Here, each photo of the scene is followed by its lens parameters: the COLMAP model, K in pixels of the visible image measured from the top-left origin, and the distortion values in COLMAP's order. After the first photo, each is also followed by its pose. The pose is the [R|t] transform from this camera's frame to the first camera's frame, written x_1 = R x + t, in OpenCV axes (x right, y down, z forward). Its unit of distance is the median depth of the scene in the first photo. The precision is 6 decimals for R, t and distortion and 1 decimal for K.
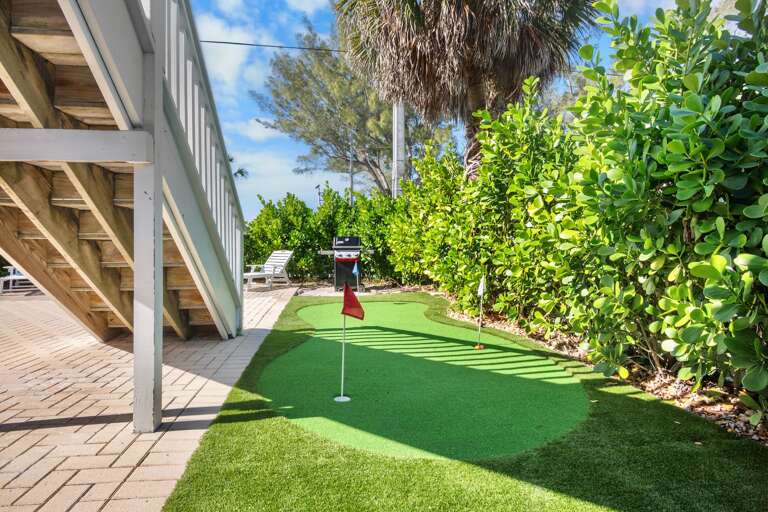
lens RADIAL K [[376.3, 0, 381.8], [0, 376.3, 244.6], [0, 0, 1]] dist [-0.015840, 0.000334]
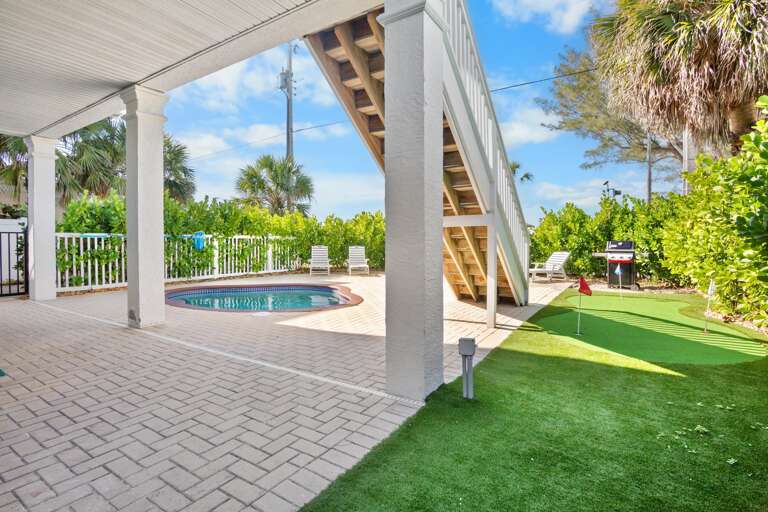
lens RADIAL K [[376.3, 0, 381.8], [0, 376.3, 244.6], [0, 0, 1]] dist [-0.015840, 0.000334]
pose [[0.746967, 0.004378, -0.664846, 0.115882], [0.003709, 0.999935, 0.010752, -0.023931], [0.664850, -0.010498, 0.746903, -0.313434]]
